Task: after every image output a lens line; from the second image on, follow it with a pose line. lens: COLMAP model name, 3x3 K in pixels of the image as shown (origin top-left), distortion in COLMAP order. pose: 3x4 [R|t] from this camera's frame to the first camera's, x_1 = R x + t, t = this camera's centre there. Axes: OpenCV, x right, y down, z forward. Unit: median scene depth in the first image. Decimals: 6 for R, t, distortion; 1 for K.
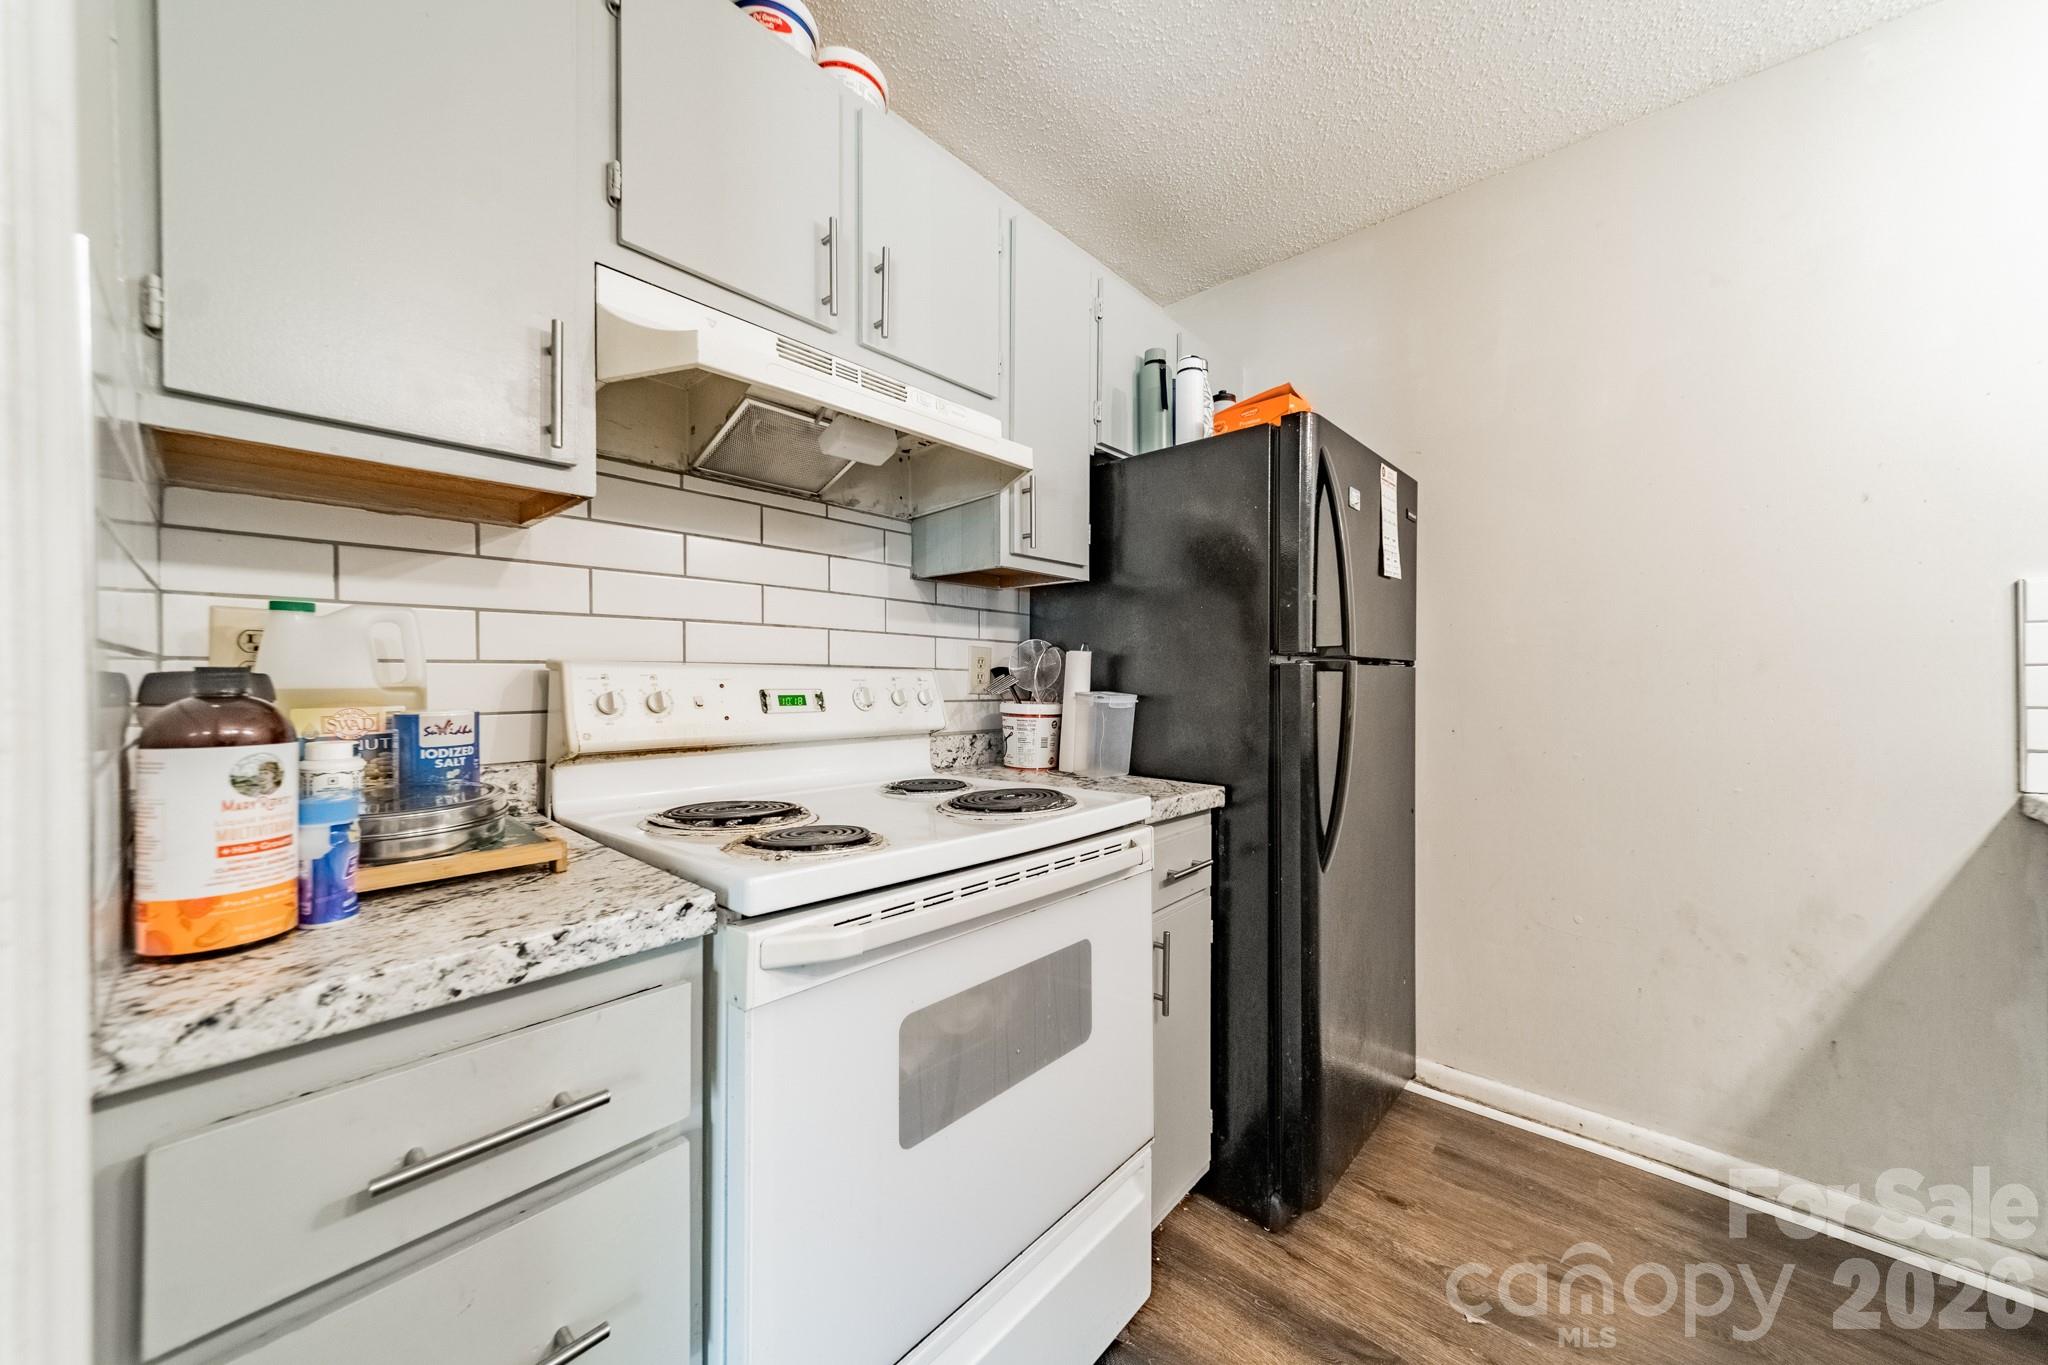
lens RADIAL K [[727.1, 0, 1025.1], [0, 727.1, 682.5], [0, 0, 1]] dist [0.012291, -0.001013]
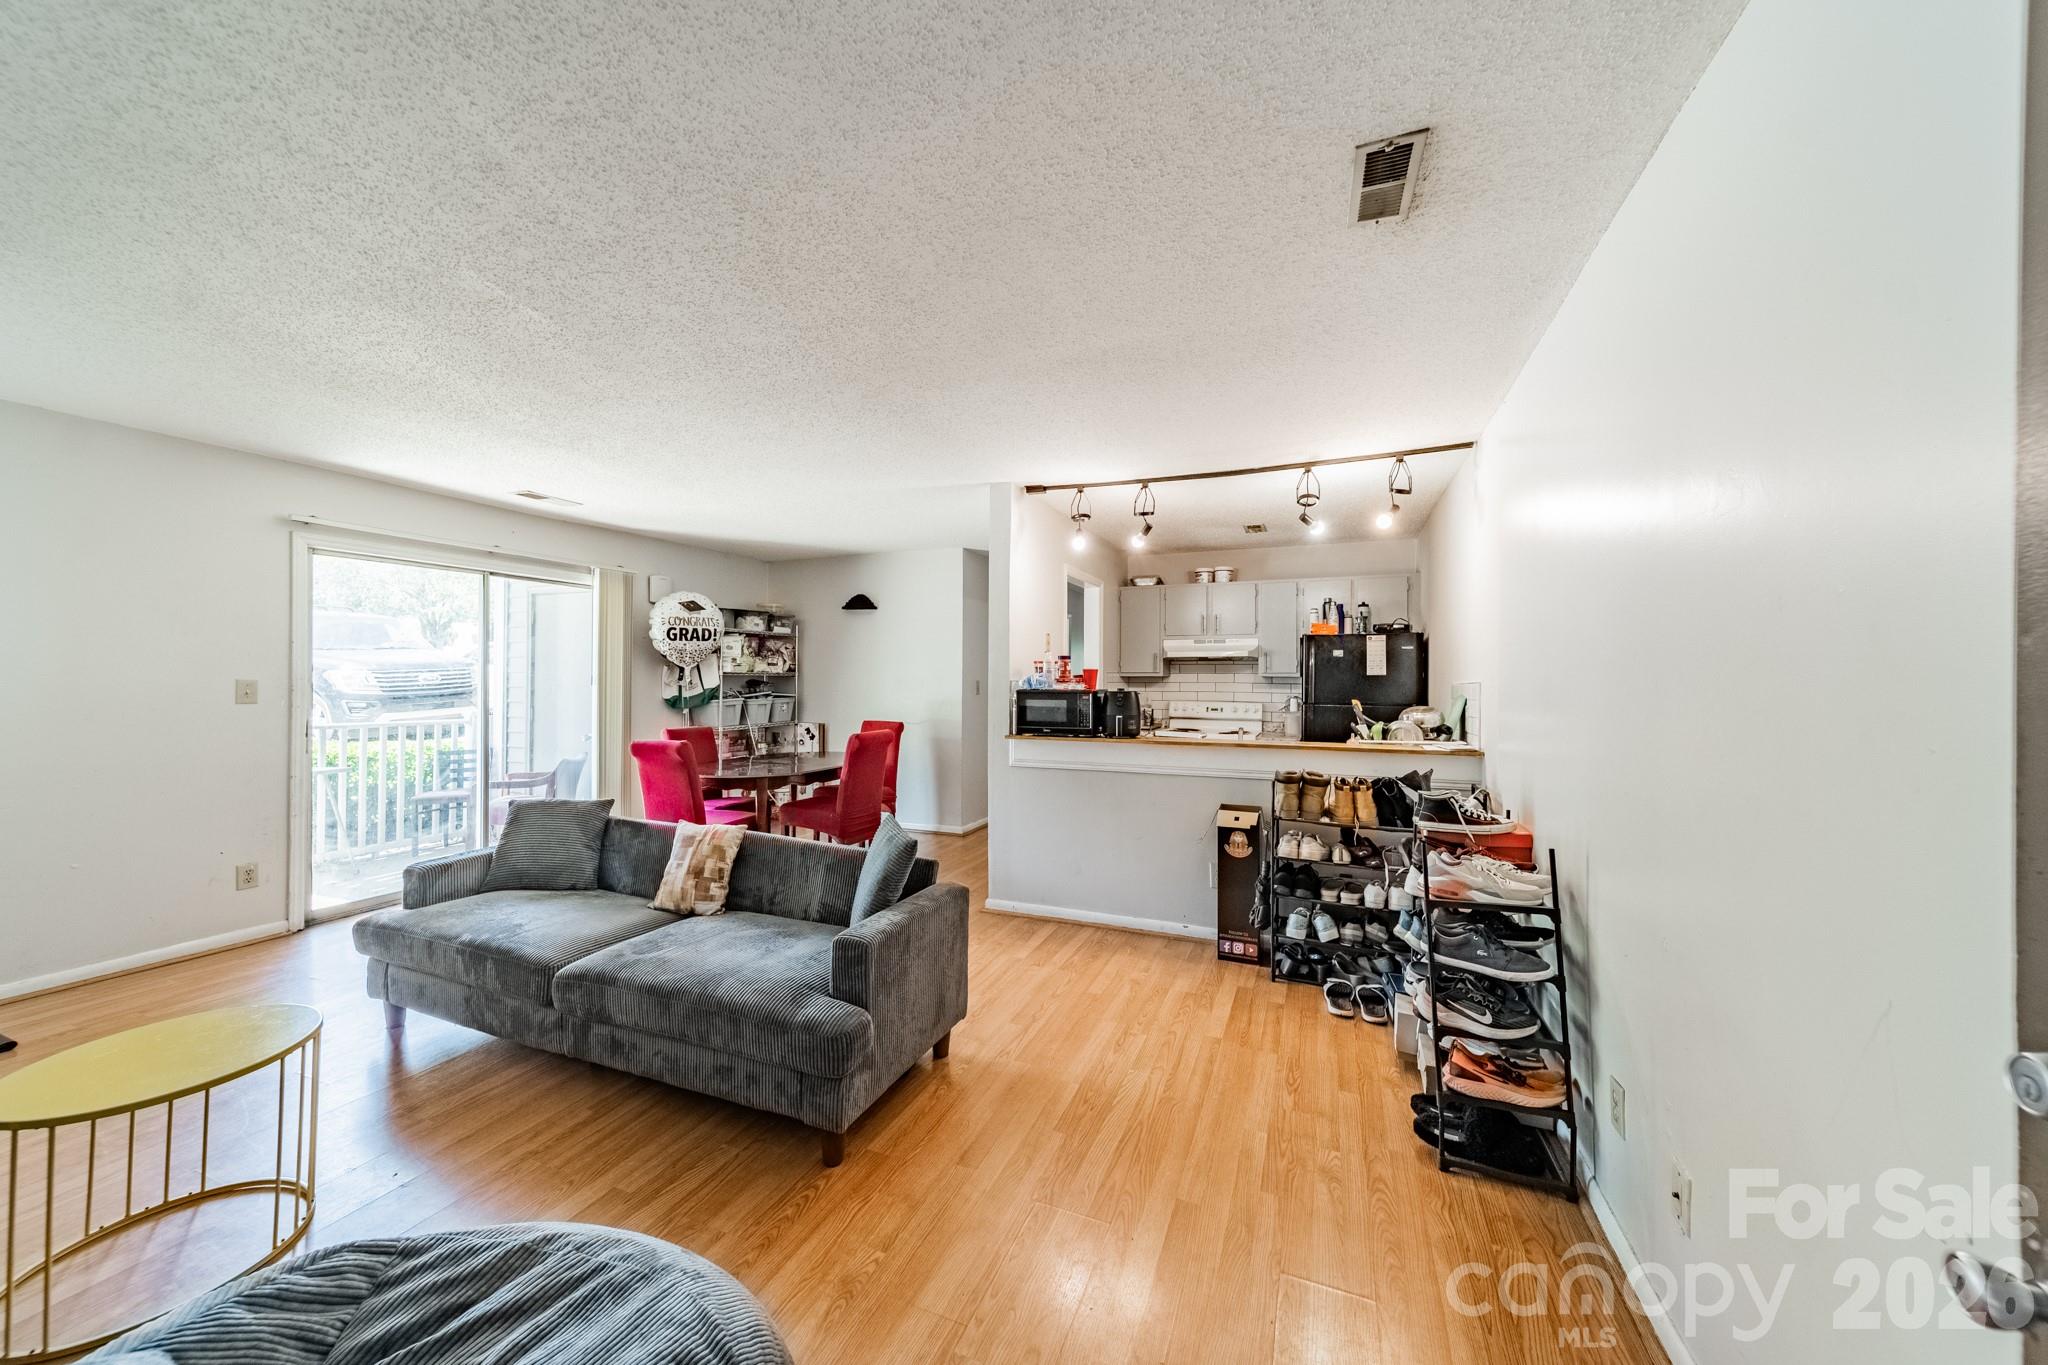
lens RADIAL K [[727.1, 0, 1030.3], [0, 727.1, 675.5], [0, 0, 1]] dist [0.012291, -0.001013]
pose [[0.341216, -0.006913, -0.939960, 3.276888], [-0.009035, 0.999903, -0.010634, -0.119182], [0.939942, 0.012121, 0.341120, -1.487317]]
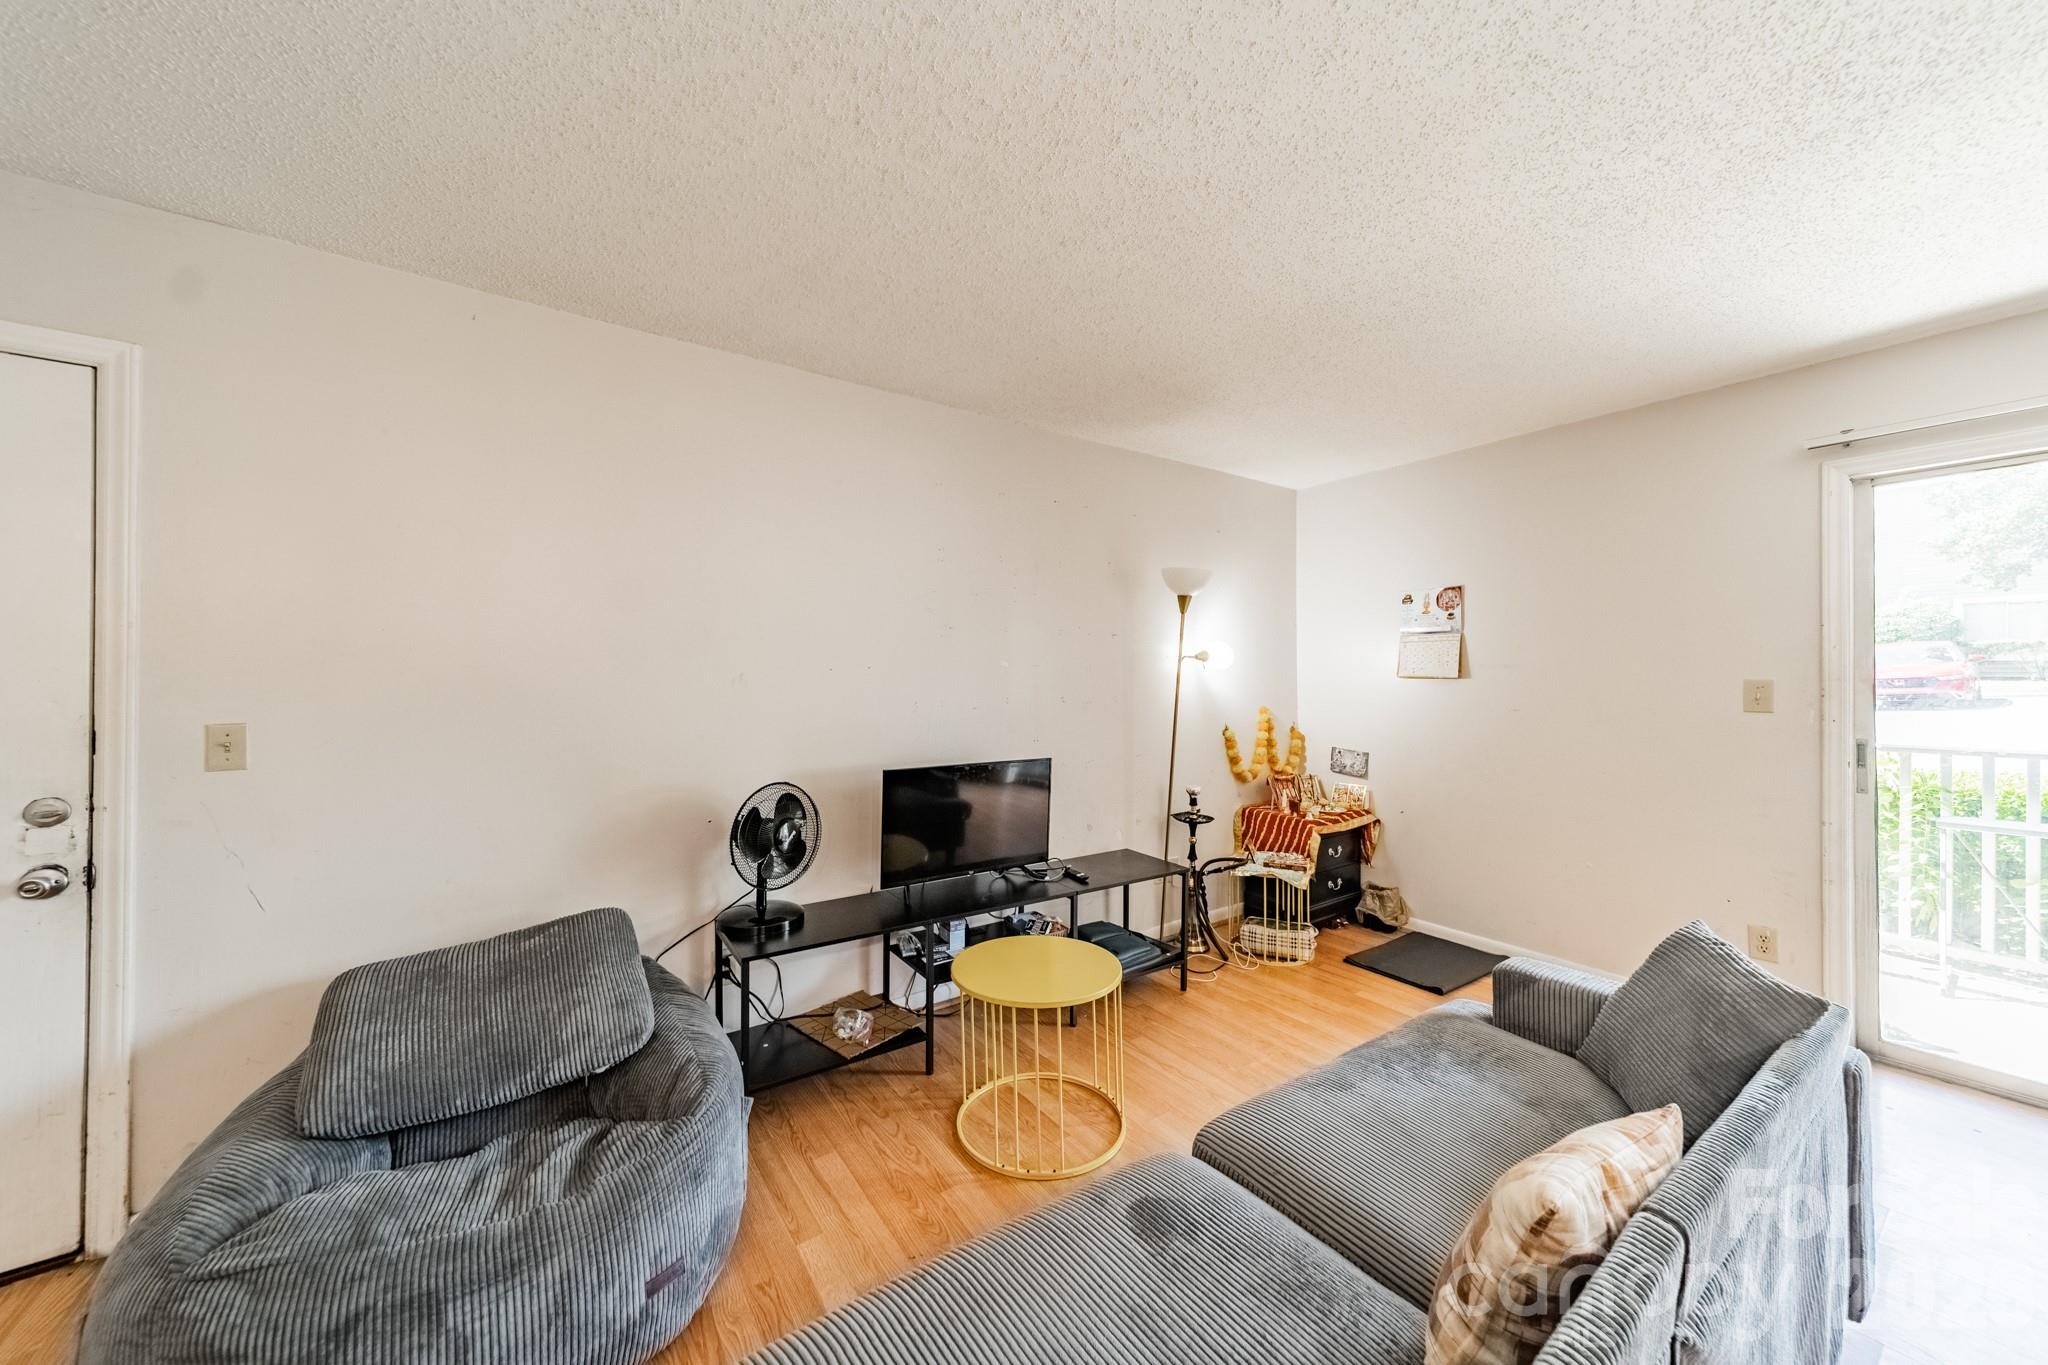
lens RADIAL K [[727.1, 0, 1028.7], [0, 727.1, 675.3], [0, 0, 1]] dist [0.012291, -0.001013]
pose [[-0.976285, -0.001600, 0.216482, 1.496992], [-0.000718, 0.999991, 0.004153, -0.127183], [-0.216487, 0.003899, -0.976278, -0.921957]]
